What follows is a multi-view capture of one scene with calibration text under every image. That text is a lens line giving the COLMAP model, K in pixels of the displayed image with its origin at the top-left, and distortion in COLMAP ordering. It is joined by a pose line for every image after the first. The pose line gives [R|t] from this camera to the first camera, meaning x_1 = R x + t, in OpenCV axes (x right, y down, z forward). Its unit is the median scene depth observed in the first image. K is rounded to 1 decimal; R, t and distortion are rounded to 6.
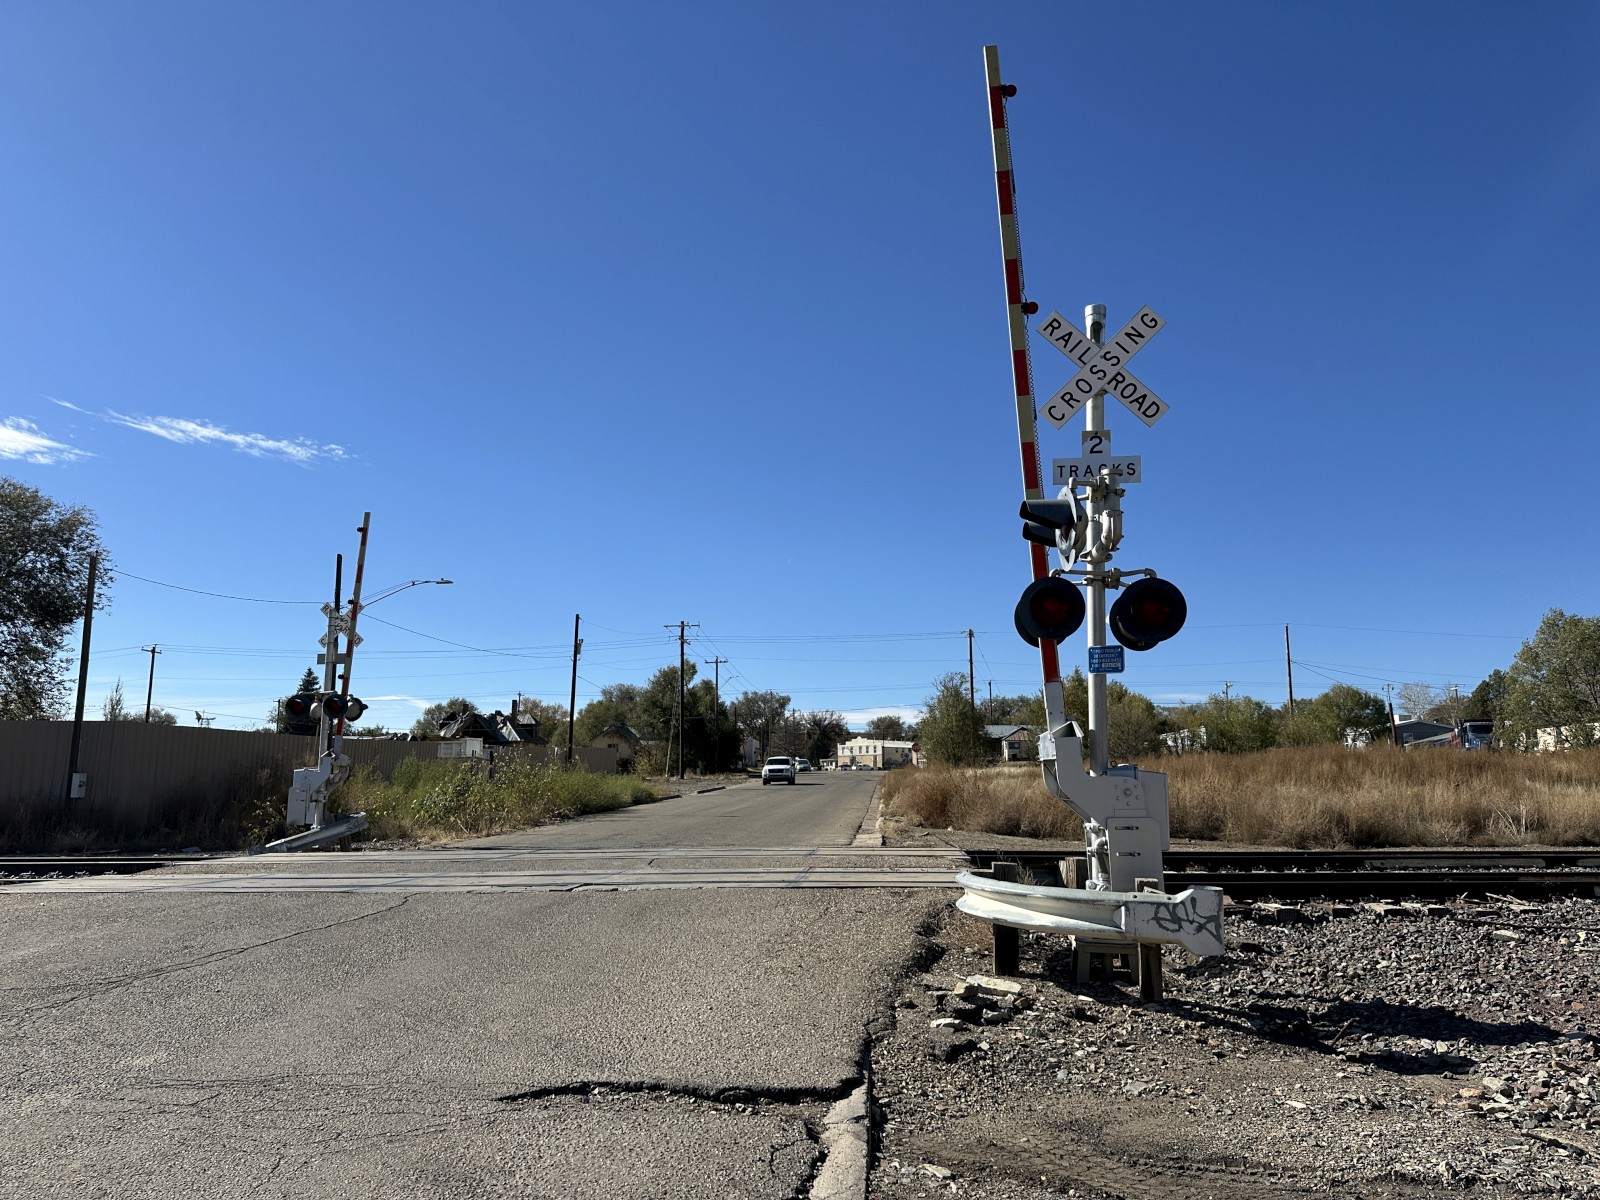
lens RADIAL K [[1108.6, 0, 811.6], [0, 1108.6, 590.3], [0, 0, 1]] dist [0.107189, -0.154381]
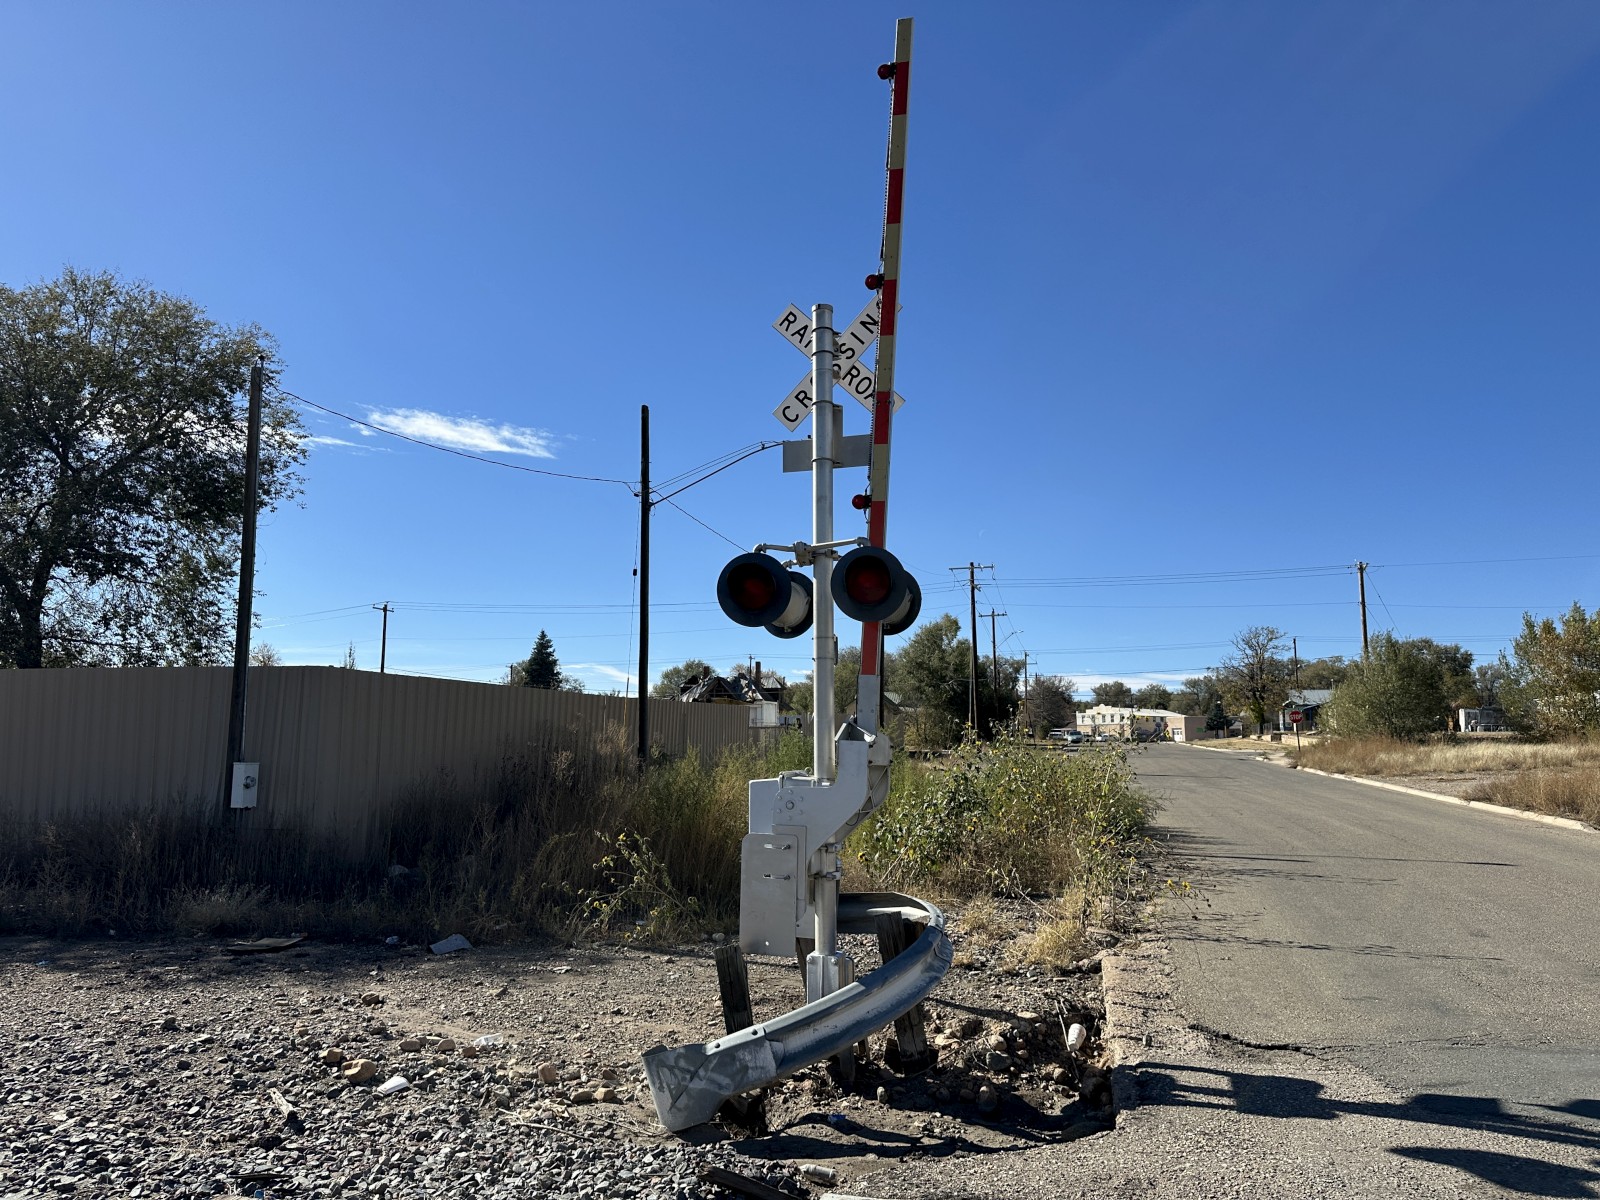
lens RADIAL K [[1112.9, 0, 806.7], [0, 1112.9, 599.9], [0, 0, 1]] dist [0.047159, -0.047623]
pose [[0.985412, -0.017175, -0.169318, -0.629227], [0.023485, 0.999100, 0.035333, 0.154473], [0.168559, -0.038794, 0.984928, 1.116968]]
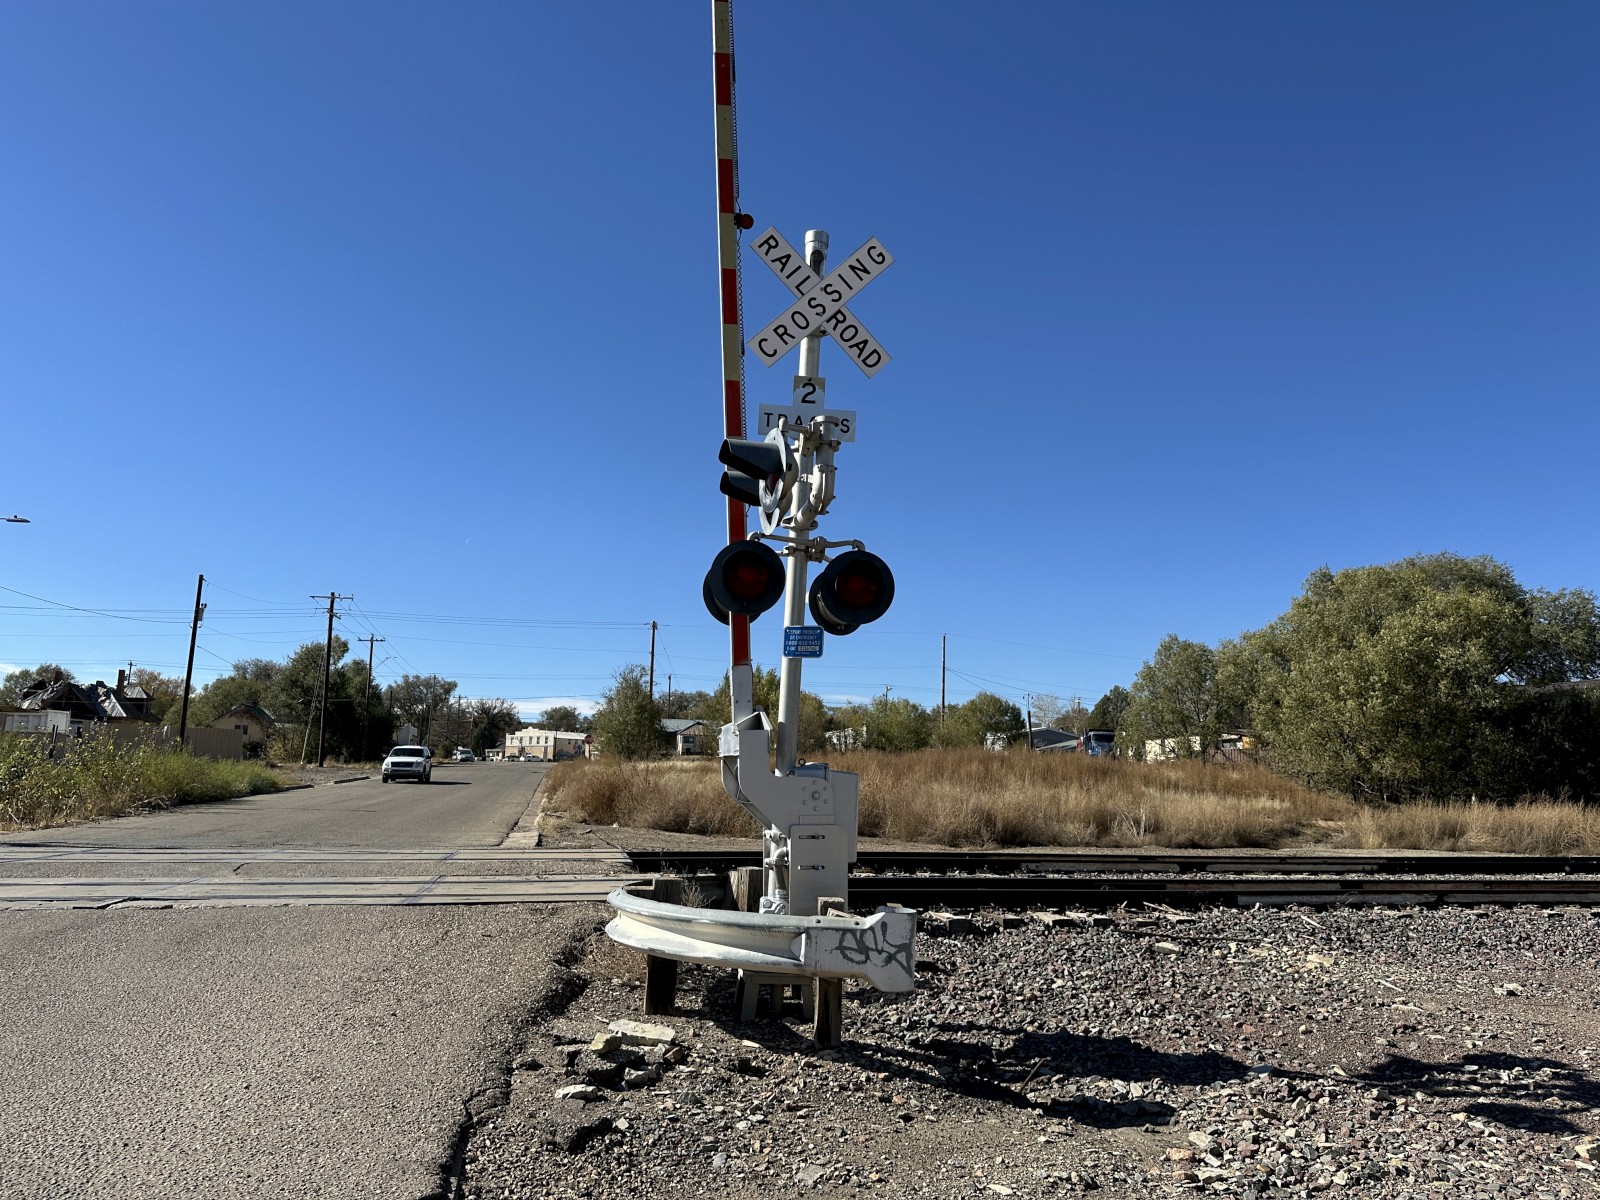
lens RADIAL K [[1099.3, 0, 804.2], [0, 1099.3, 605.8], [0, 0, 1]] dist [0.137849, -0.244683]
pose [[0.959926, 0.066341, 0.272289, 0.030266], [-0.071367, 0.997413, 0.008584, 0.025910], [-0.271015, -0.027672, 0.962177, 0.176207]]
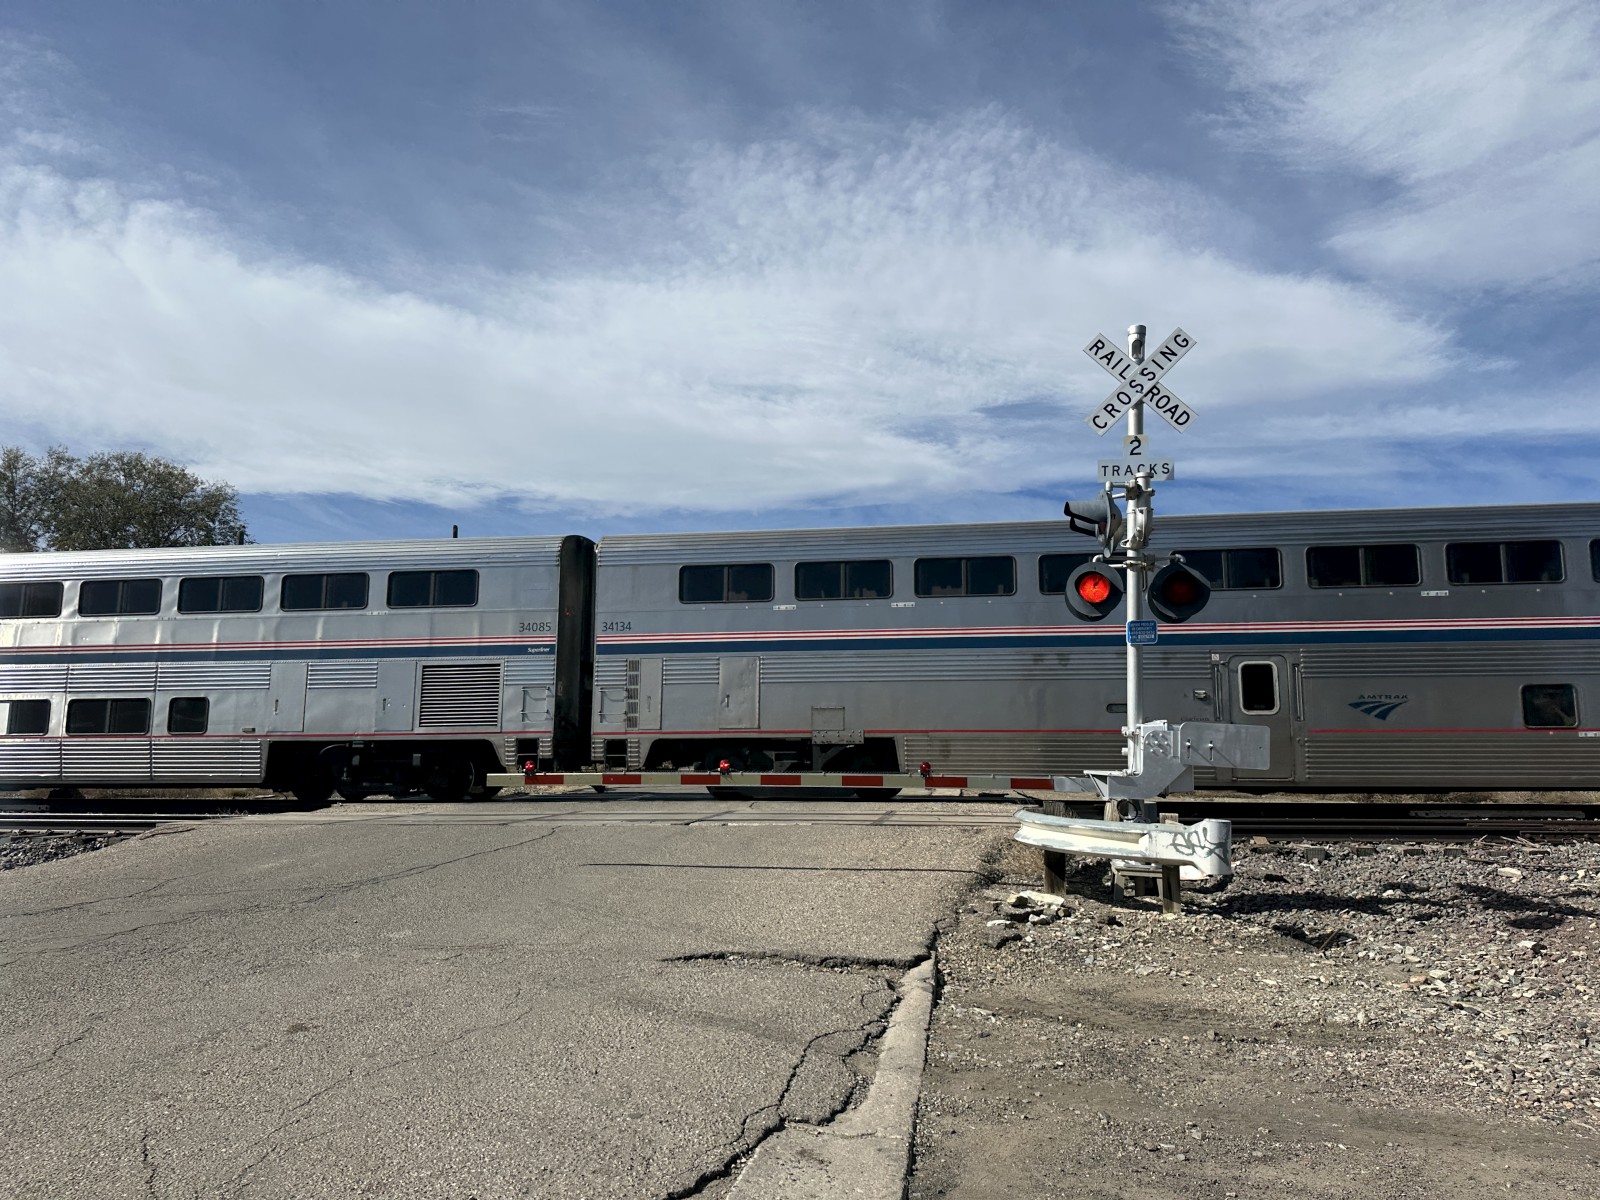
lens RADIAL K [[1112.9, 0, 806.7], [0, 1112.9, 599.9], [0, 0, 1]] dist [0.047159, -0.047623]
pose [[0.996878, -0.005174, -0.078785, 0.004113], [0.008721, 0.998961, 0.044738, -0.026641], [0.078472, -0.045286, 0.995887, -0.192078]]
